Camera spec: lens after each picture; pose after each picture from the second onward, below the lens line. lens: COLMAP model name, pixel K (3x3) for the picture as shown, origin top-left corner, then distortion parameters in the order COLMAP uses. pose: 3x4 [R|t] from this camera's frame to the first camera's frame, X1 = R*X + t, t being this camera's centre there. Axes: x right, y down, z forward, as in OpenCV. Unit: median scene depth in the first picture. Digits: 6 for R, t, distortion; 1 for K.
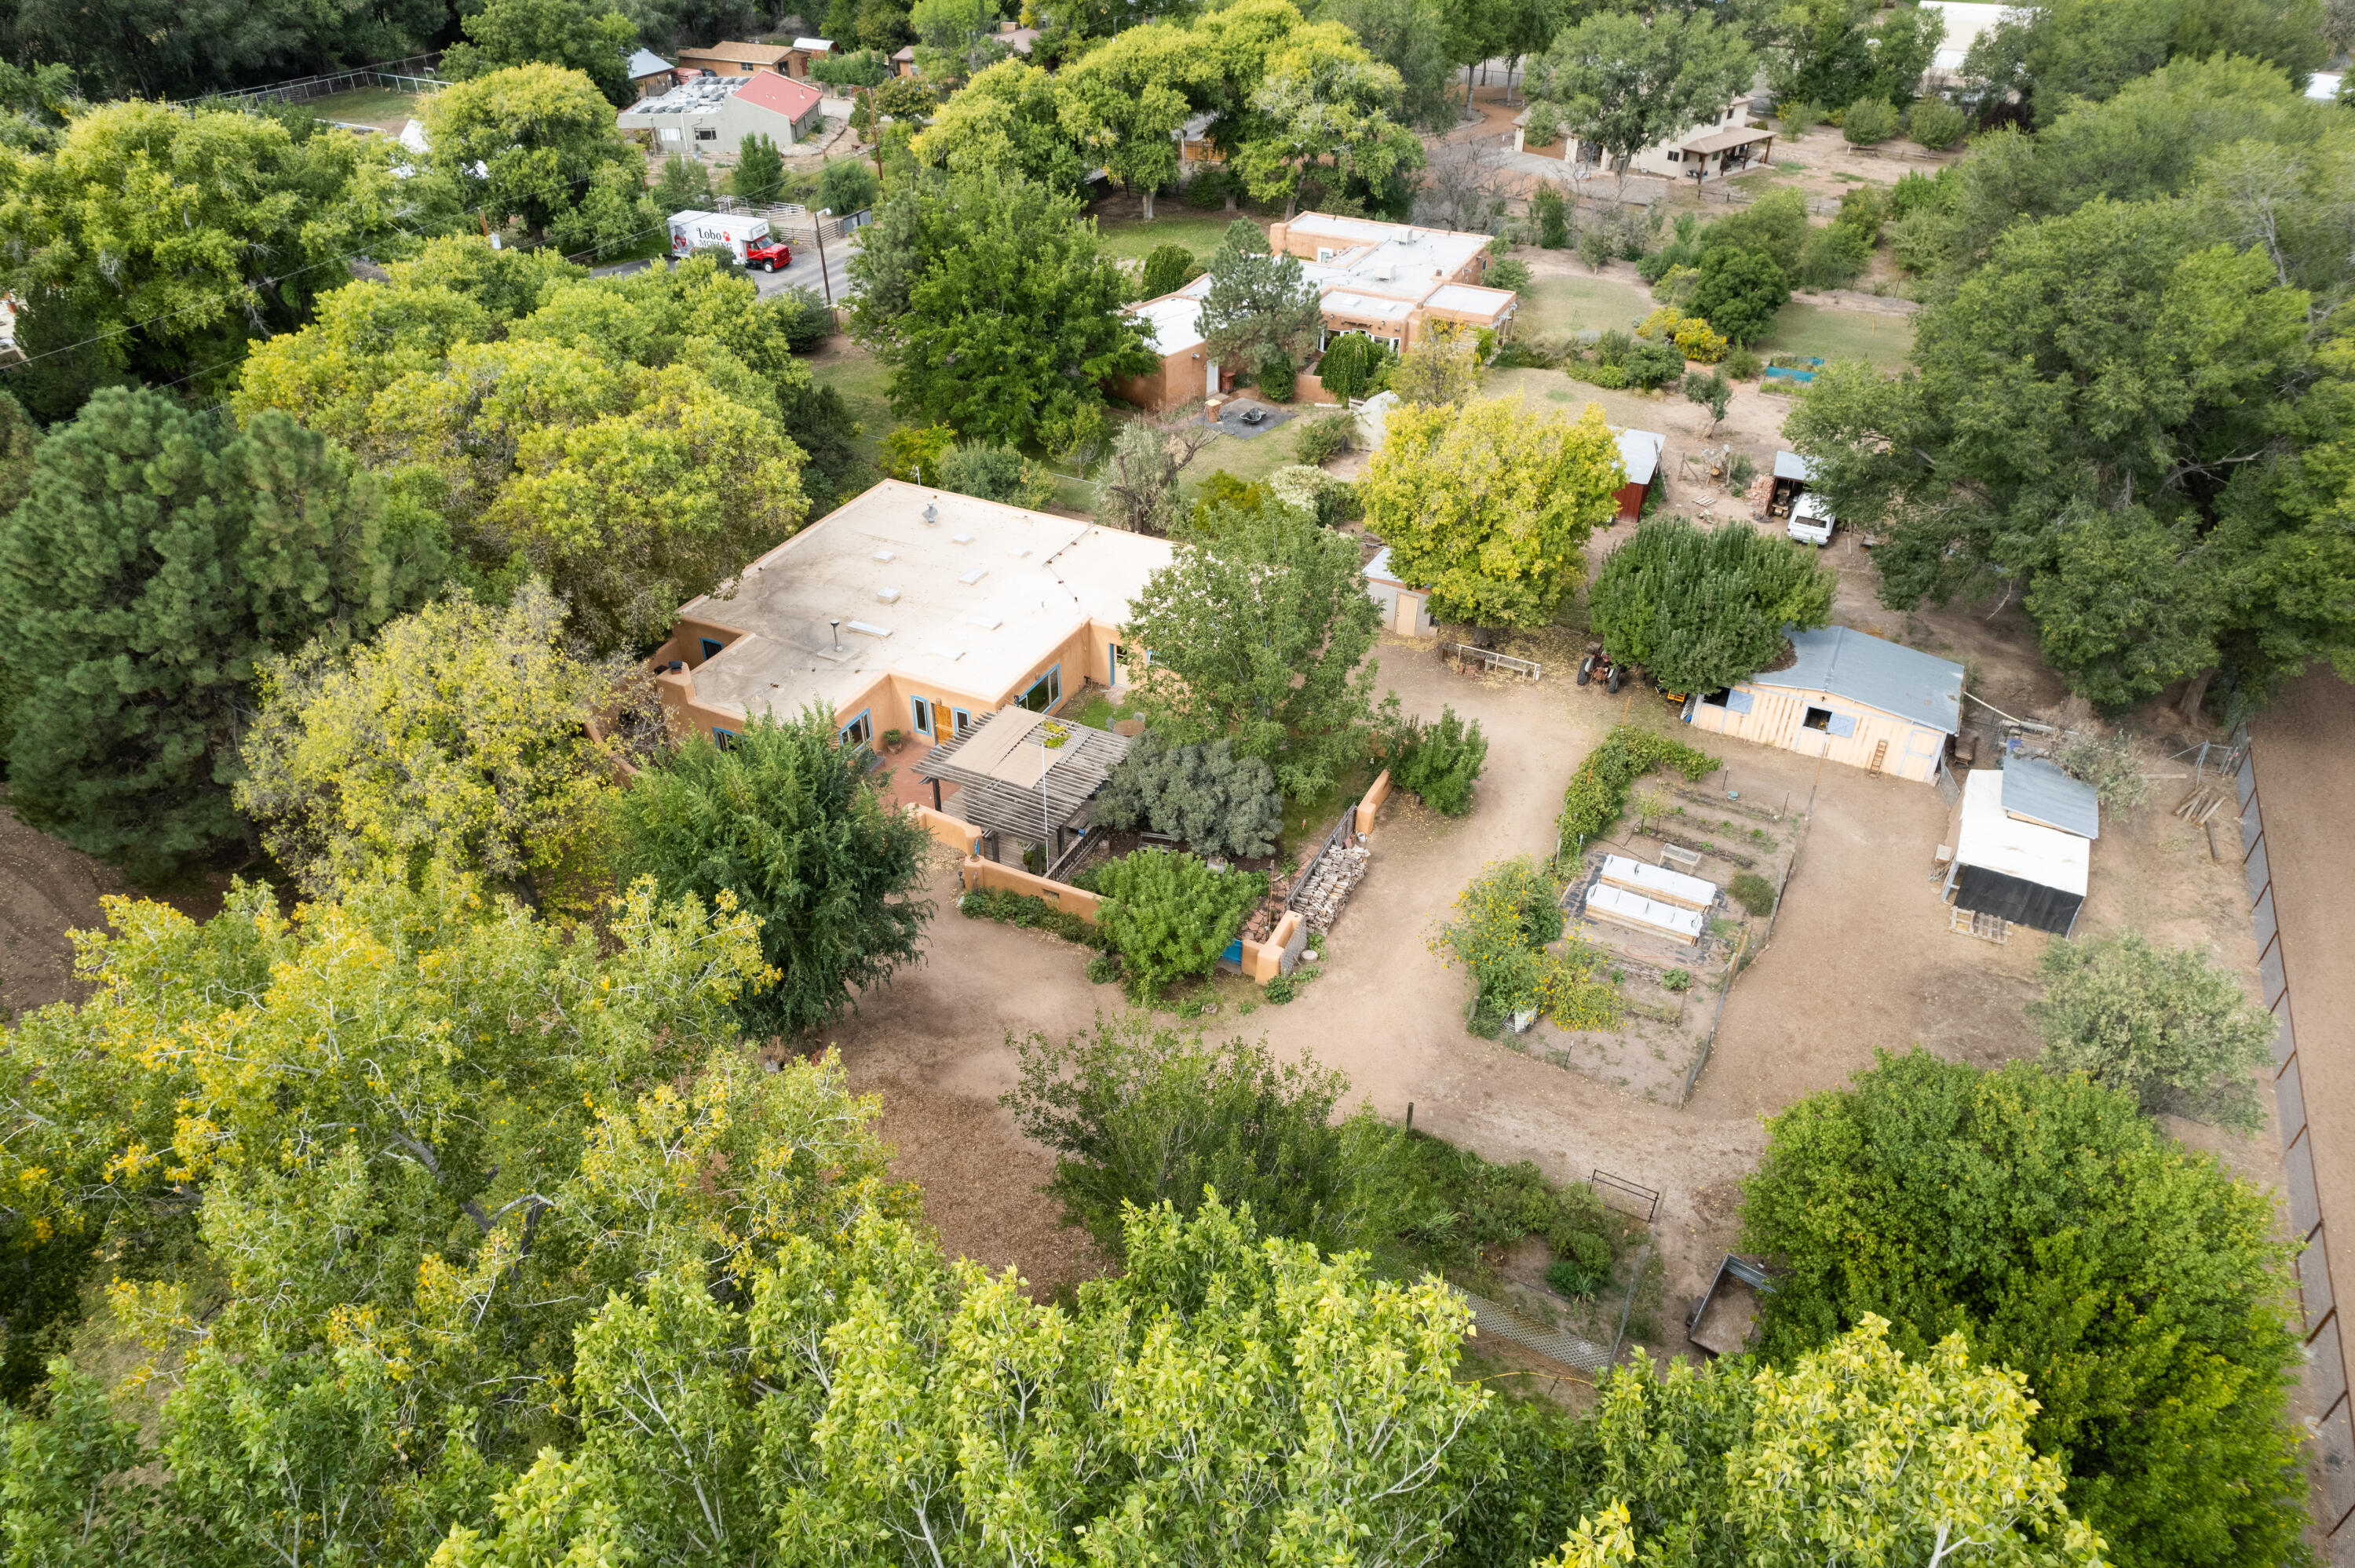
lens RADIAL K [[1520.3, 0, 1167.8], [0, 1520.3, 780.0], [0, 0, 1]] dist [-0.043359, 0.035485]
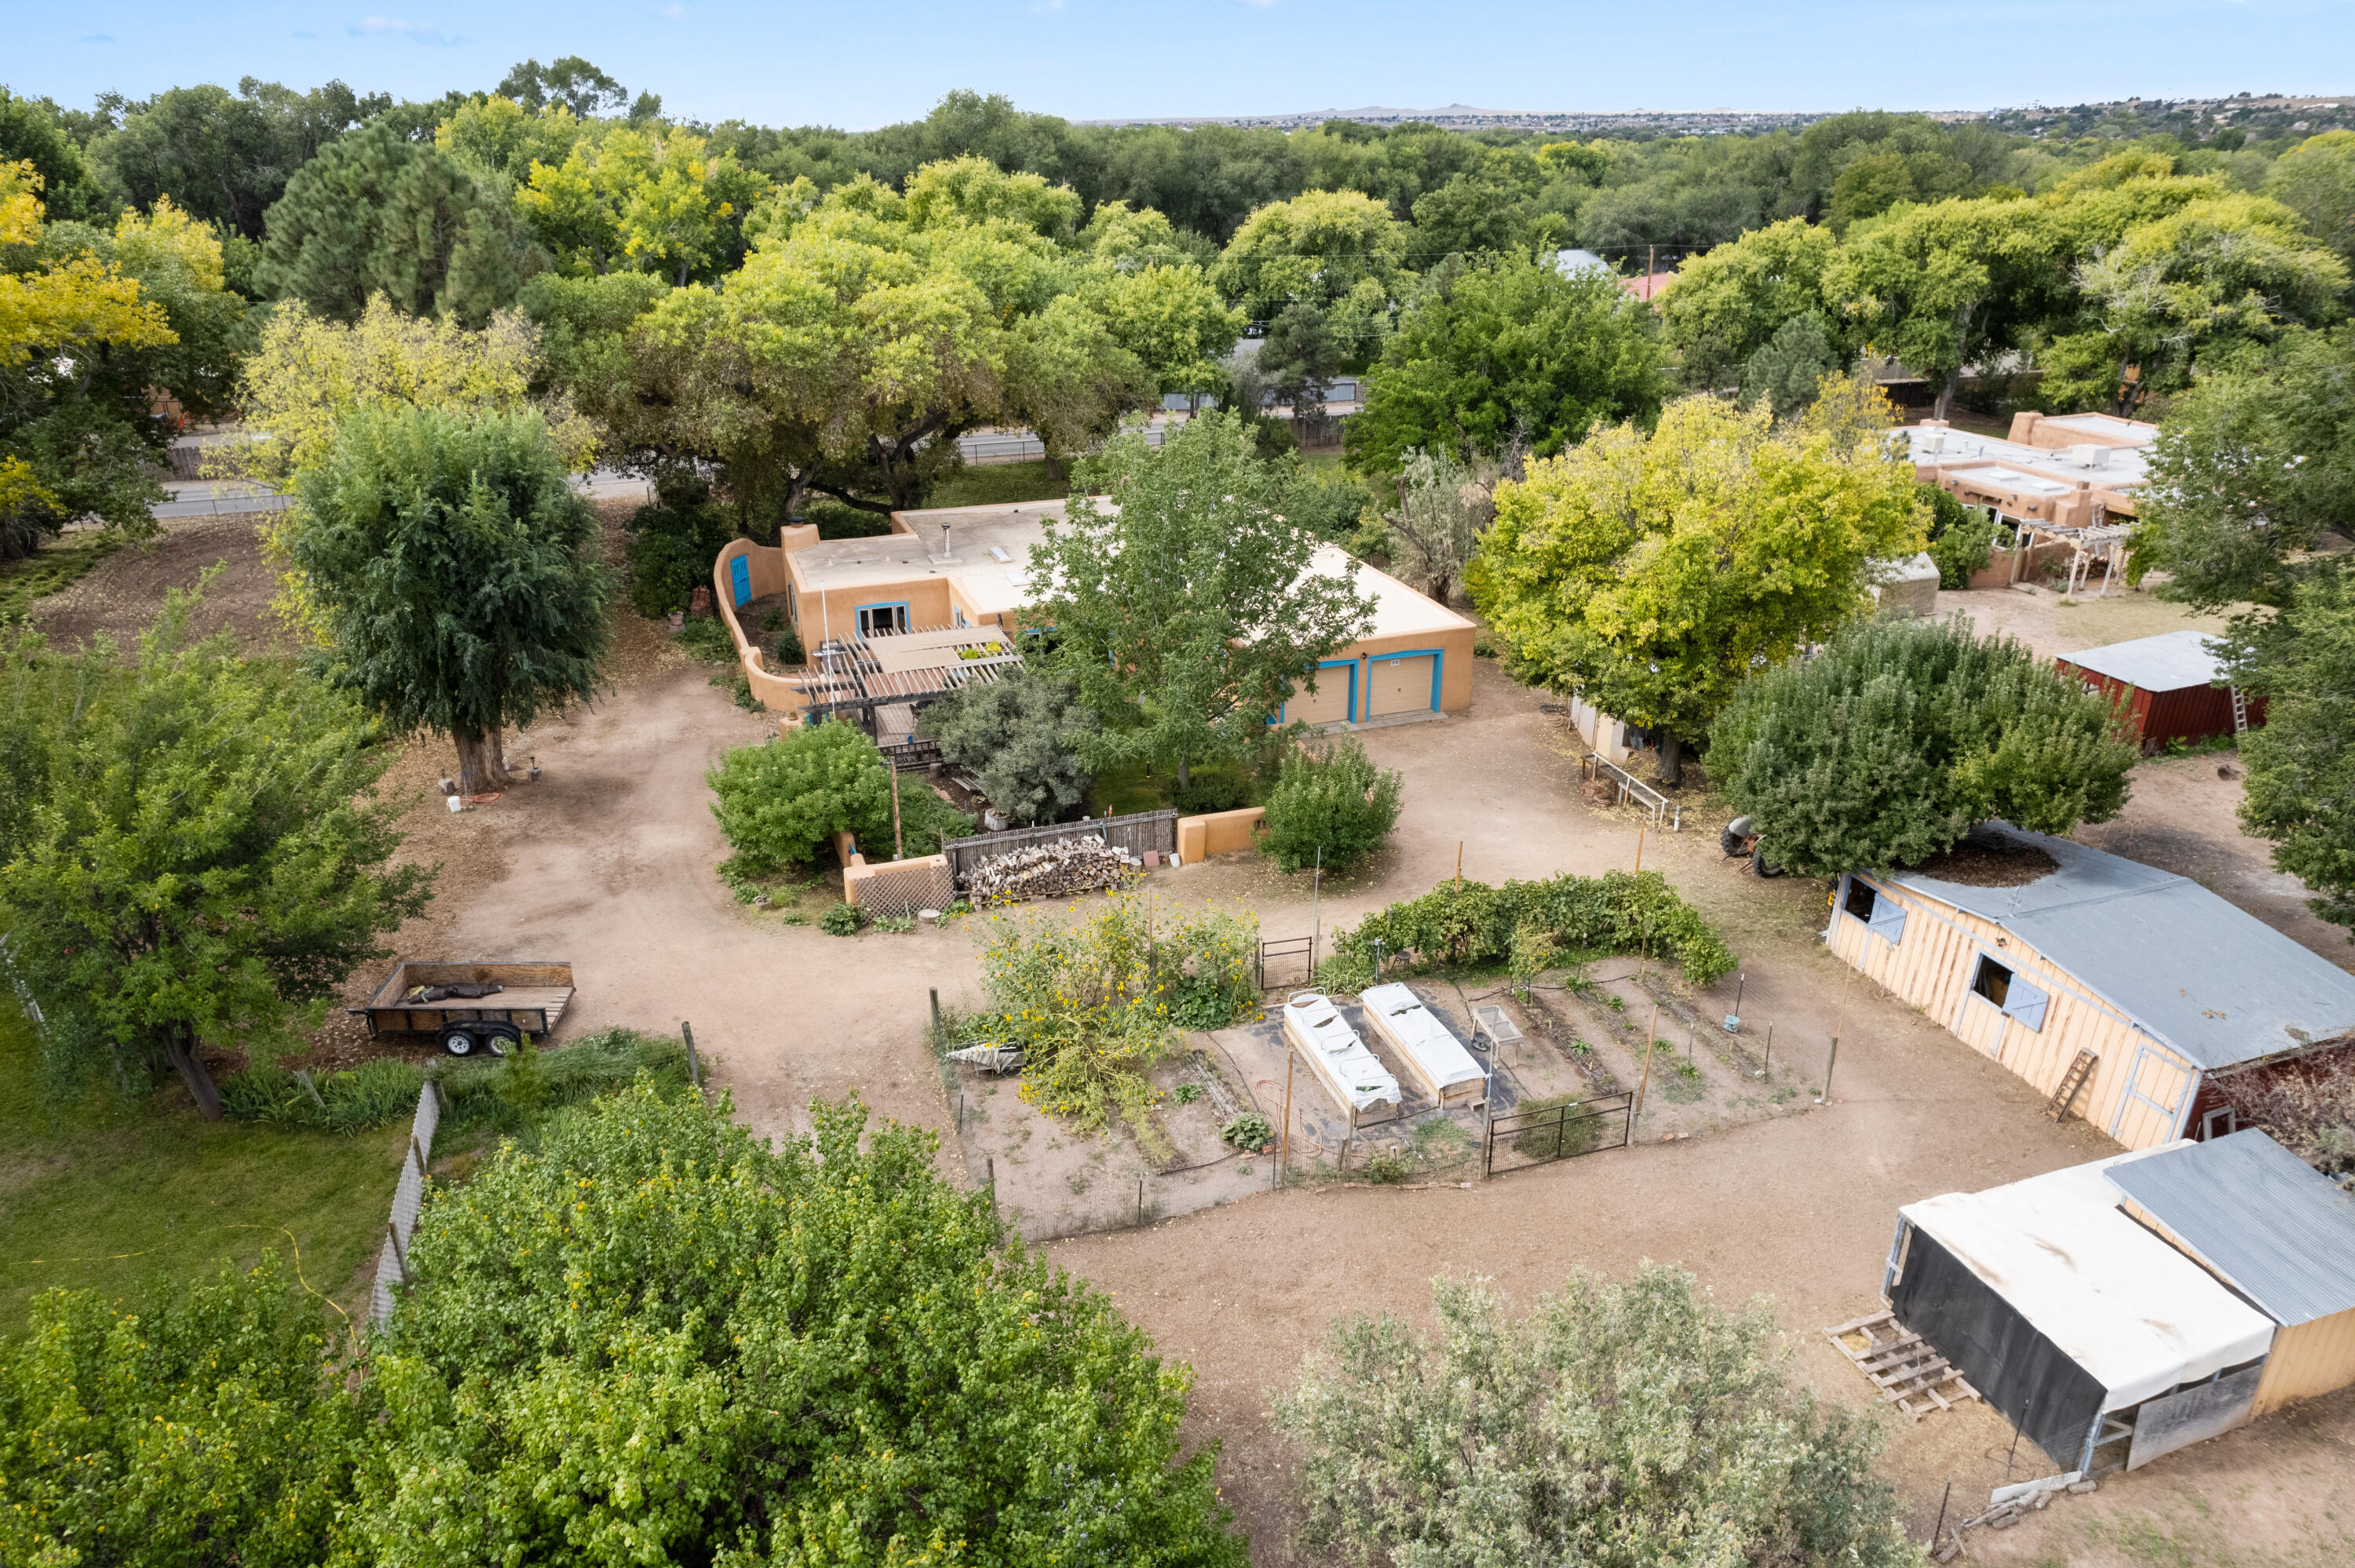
lens RADIAL K [[1520.3, 0, 1187.8], [0, 1520.3, 794.3], [0, 0, 1]] dist [-0.043359, 0.035485]
pose [[0.726595, 0.279685, -0.627563, 0.443608], [-0.399531, 0.915083, -0.054755, 0.035533], [0.558958, 0.290515, 0.776638, 0.327667]]
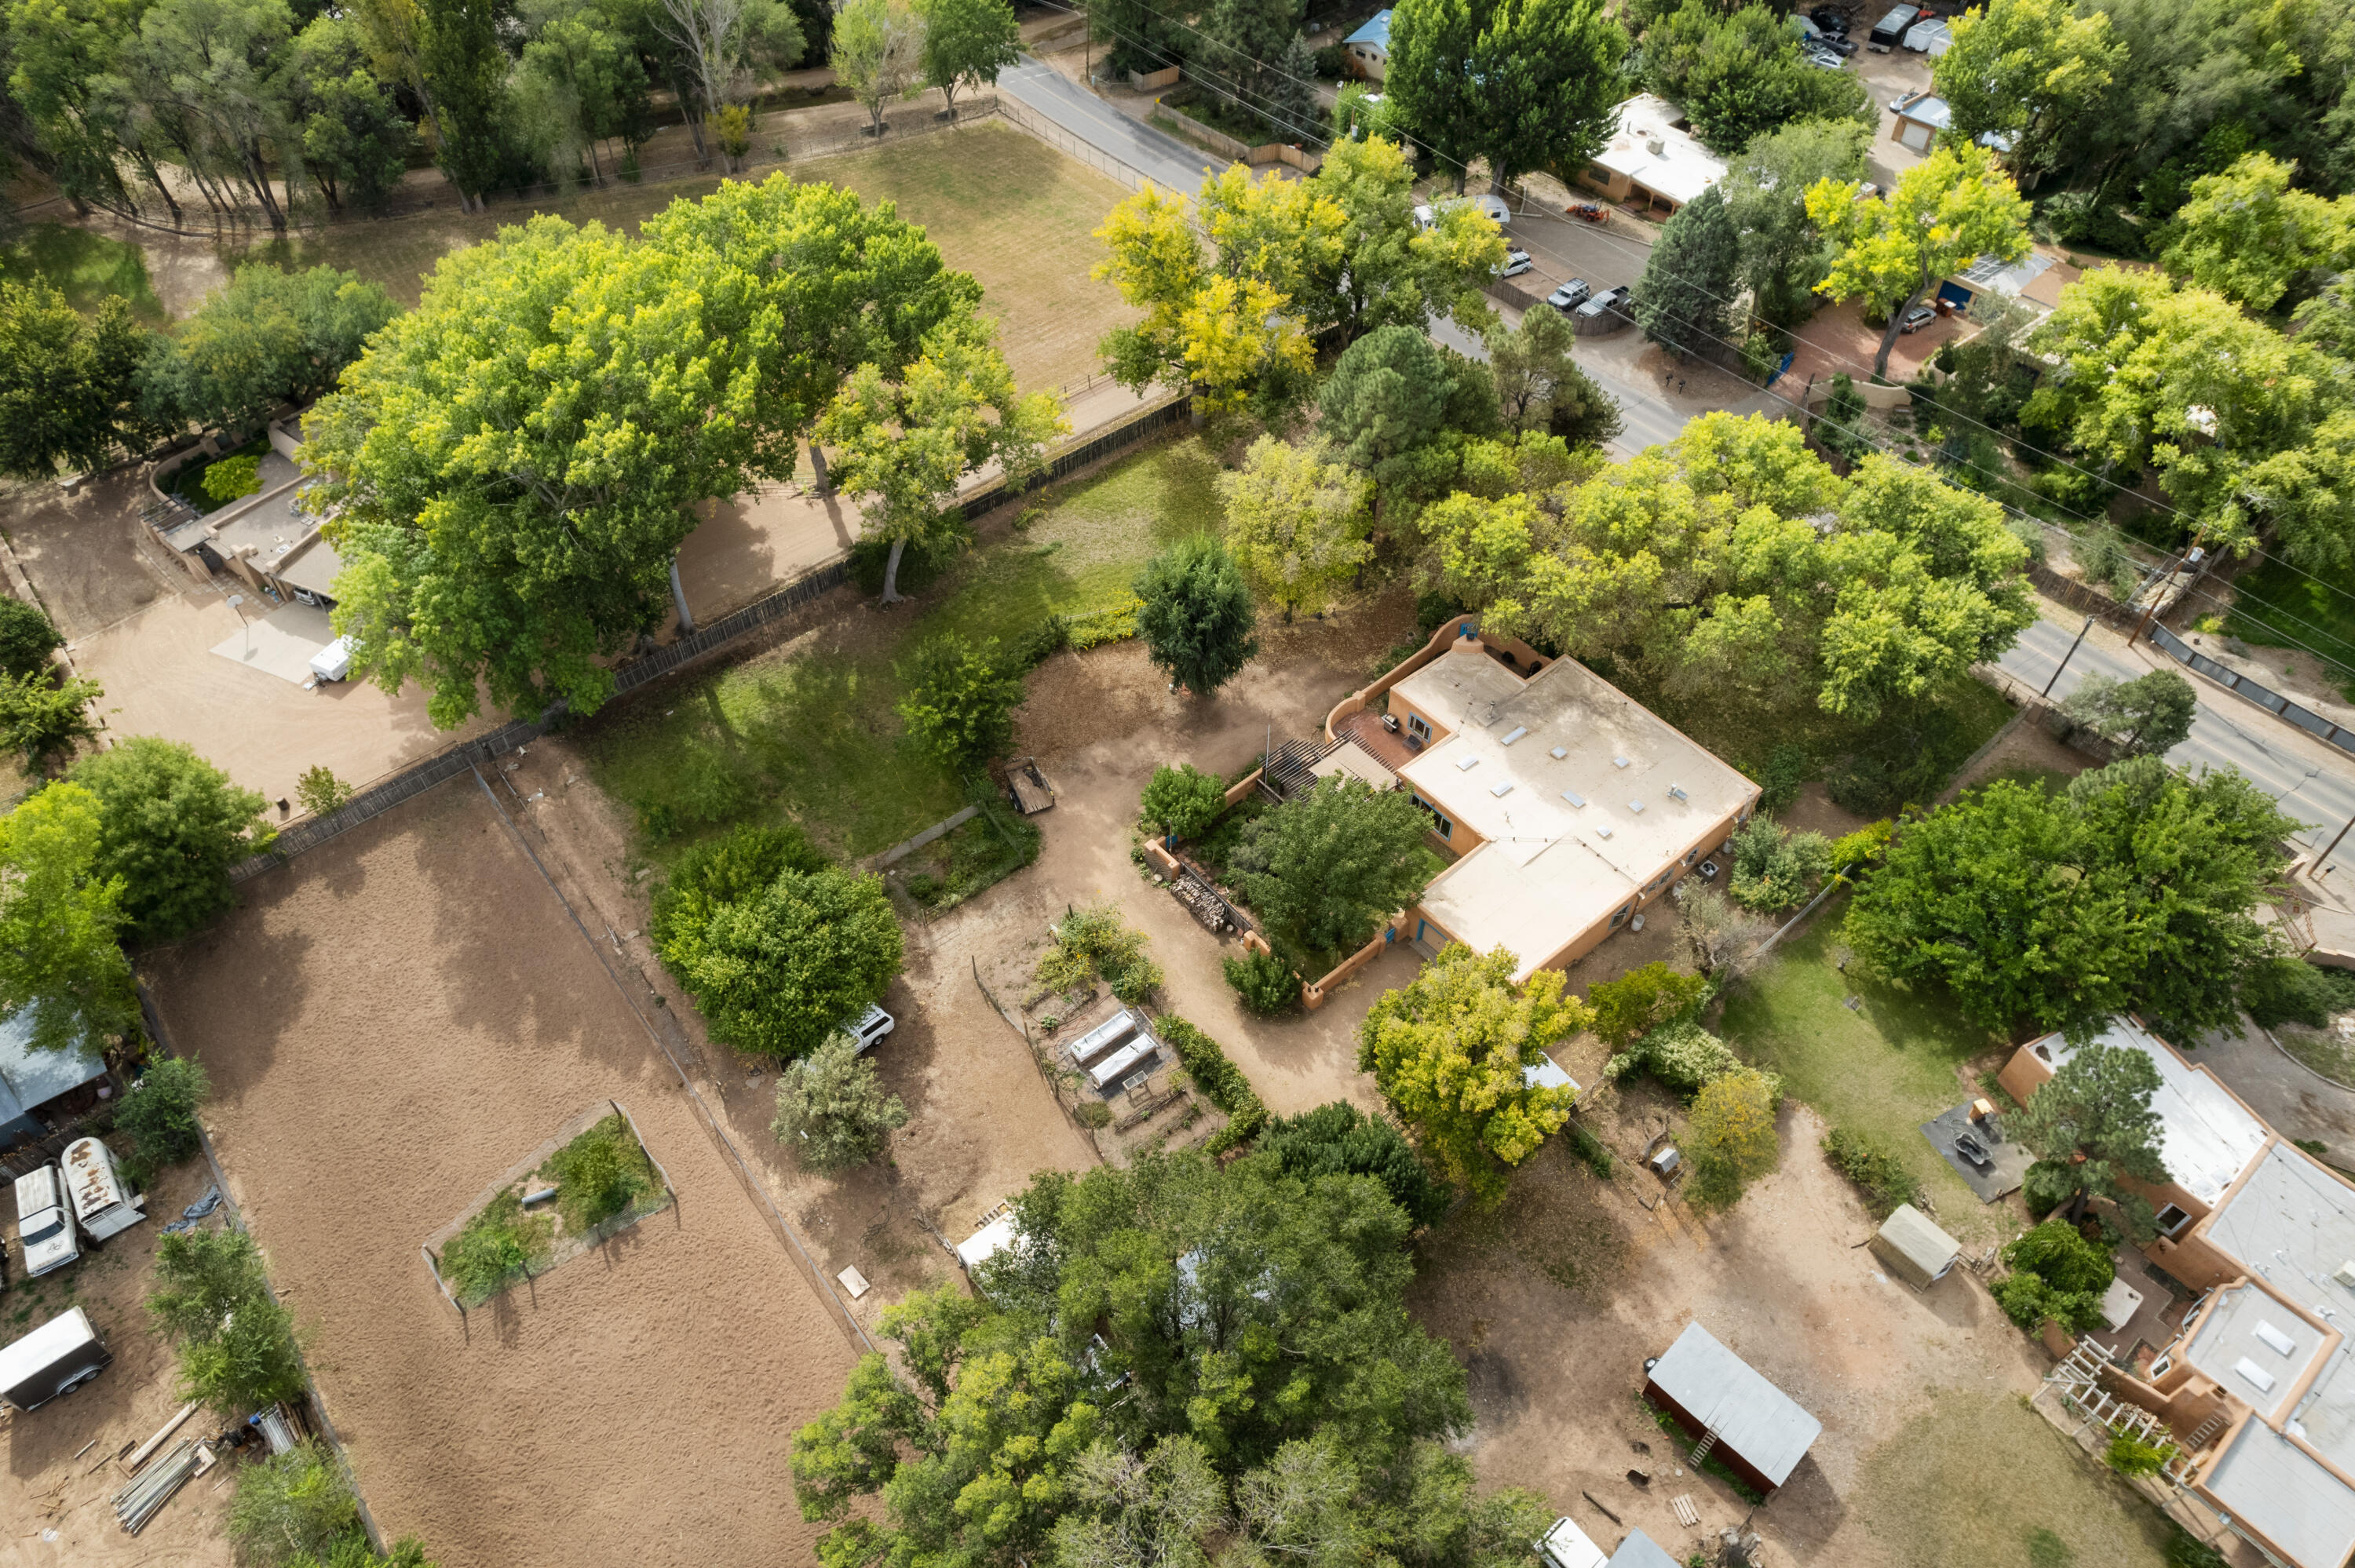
lens RADIAL K [[1520.3, 0, 1186.6], [0, 1520.3, 778.5], [0, 0, 1]] dist [-0.043359, 0.035485]
pose [[-0.390569, 0.689152, -0.610349, 0.763252], [-0.534192, 0.370300, 0.759945, -0.914499], [0.749729, 0.622855, 0.223512, 0.380626]]
